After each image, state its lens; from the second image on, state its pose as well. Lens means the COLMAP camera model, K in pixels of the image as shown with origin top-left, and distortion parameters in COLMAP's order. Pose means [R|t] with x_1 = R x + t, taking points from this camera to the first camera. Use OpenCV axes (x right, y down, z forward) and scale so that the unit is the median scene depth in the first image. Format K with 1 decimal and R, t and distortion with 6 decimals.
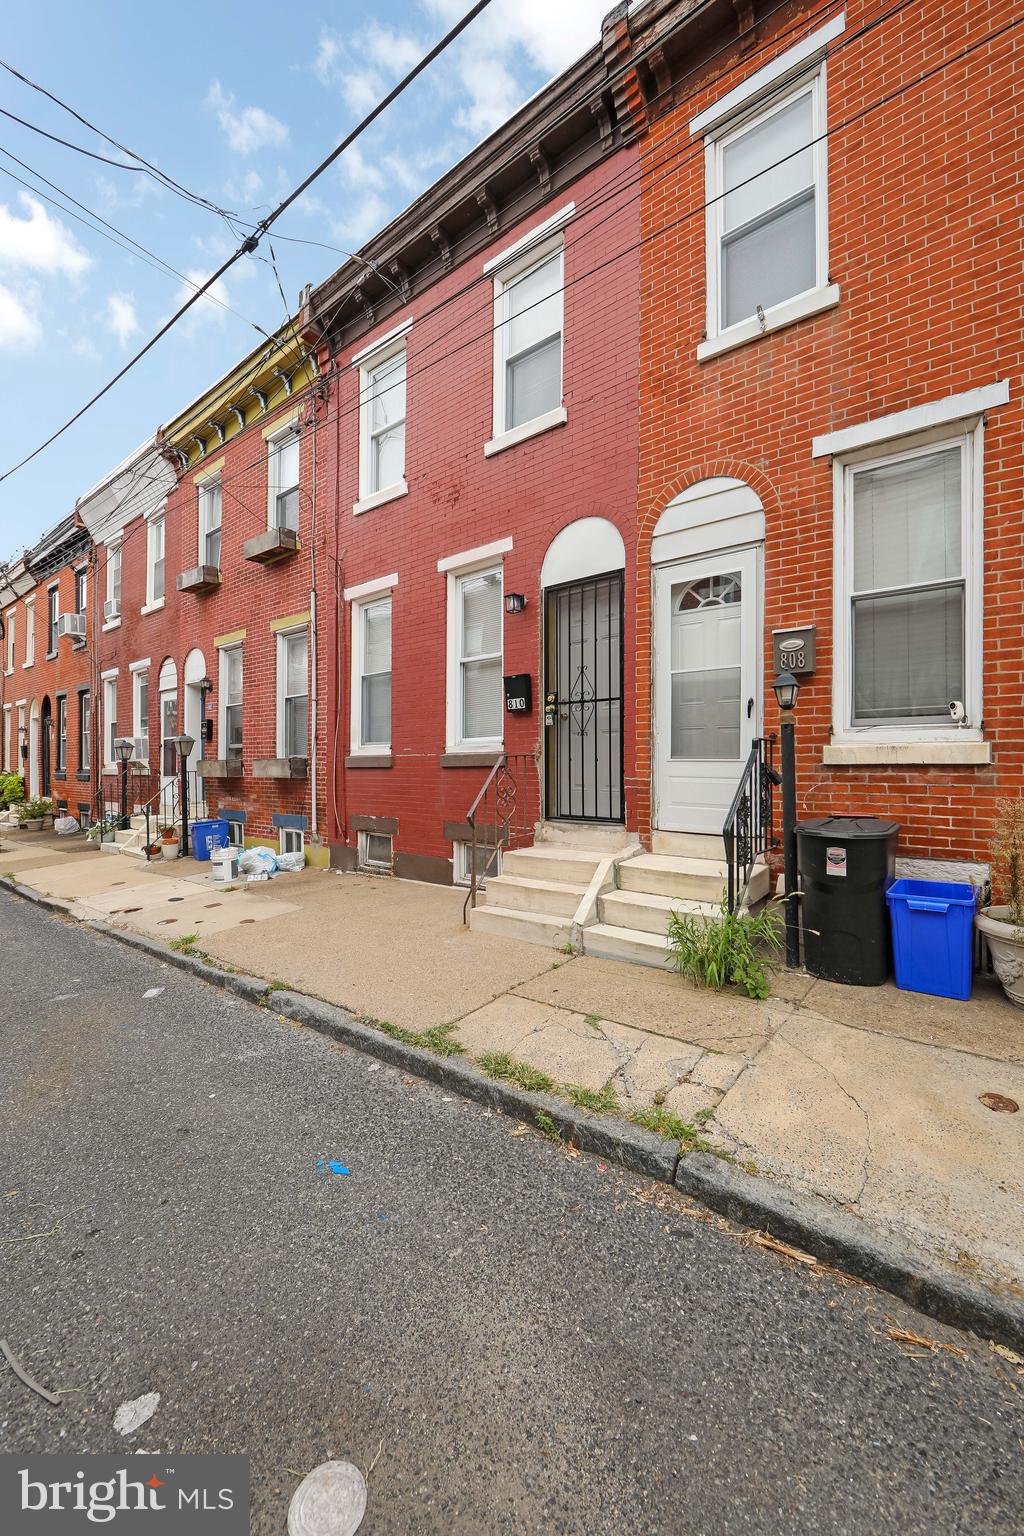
lens RADIAL K [[567.5, 0, 511.8], [0, 567.5, 766.3], [0, 0, 1]] dist [-0.008416, -0.000056]
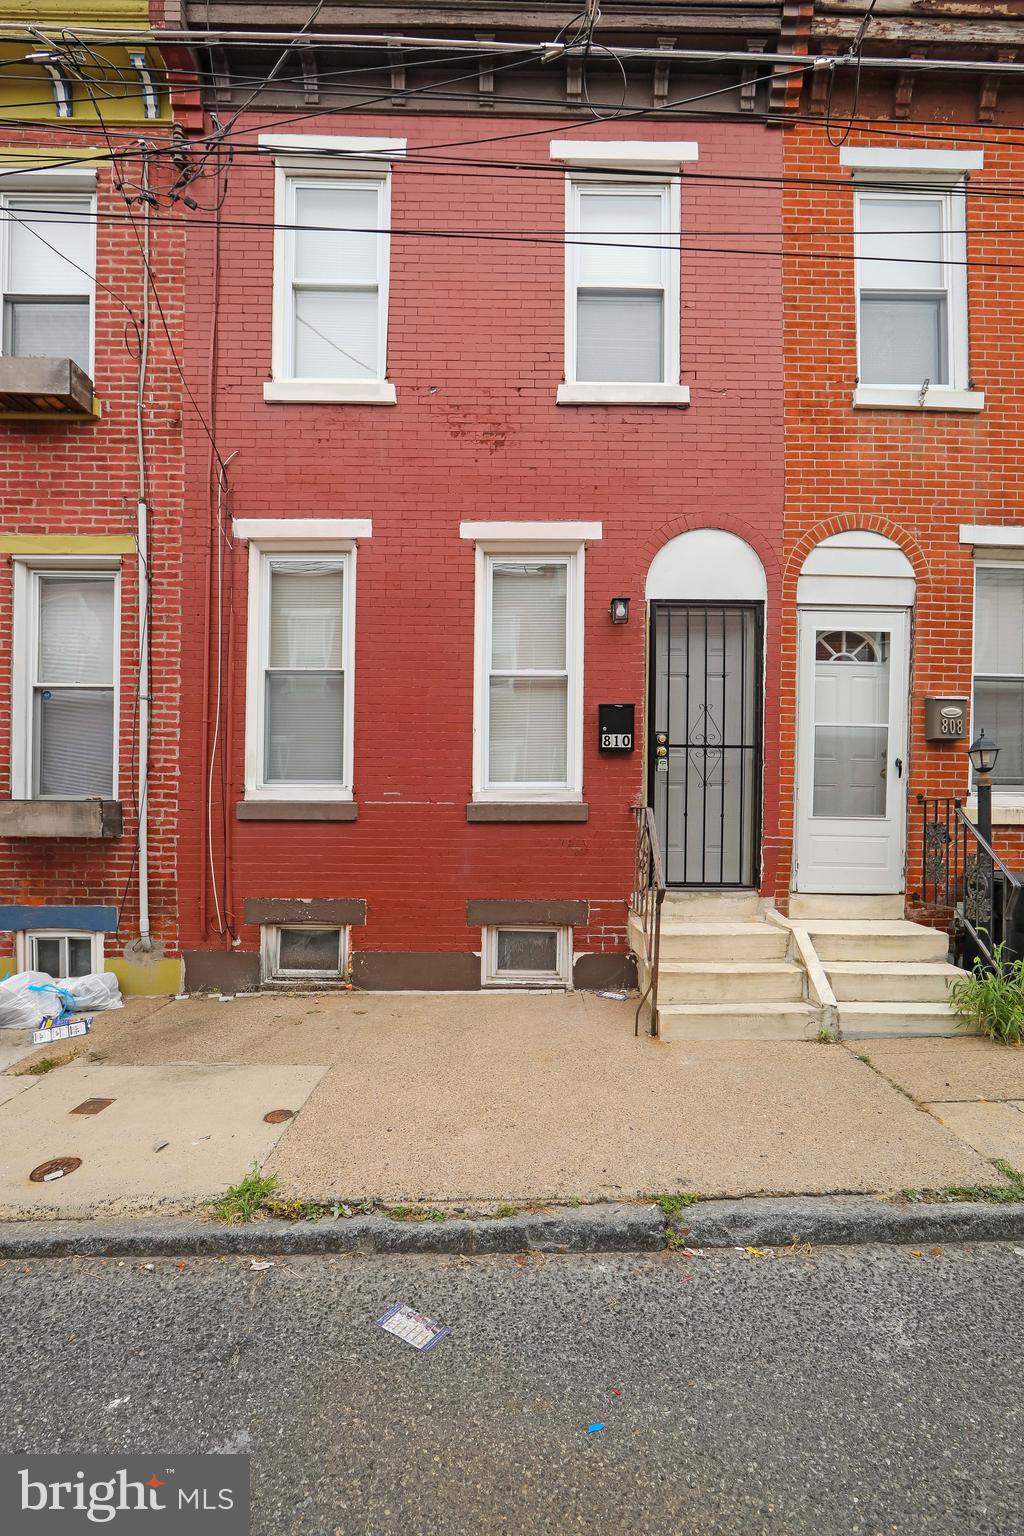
lens RADIAL K [[614.6, 0, 501.6], [0, 614.6, 838.7], [0, 0, 1]] dist [-0.010825, 0.001466]
pose [[0.788043, 0.005691, 0.615594, -0.712739], [-0.012121, 0.999907, 0.006272, 0.022601], [-0.615501, -0.012404, 0.788038, 0.492068]]
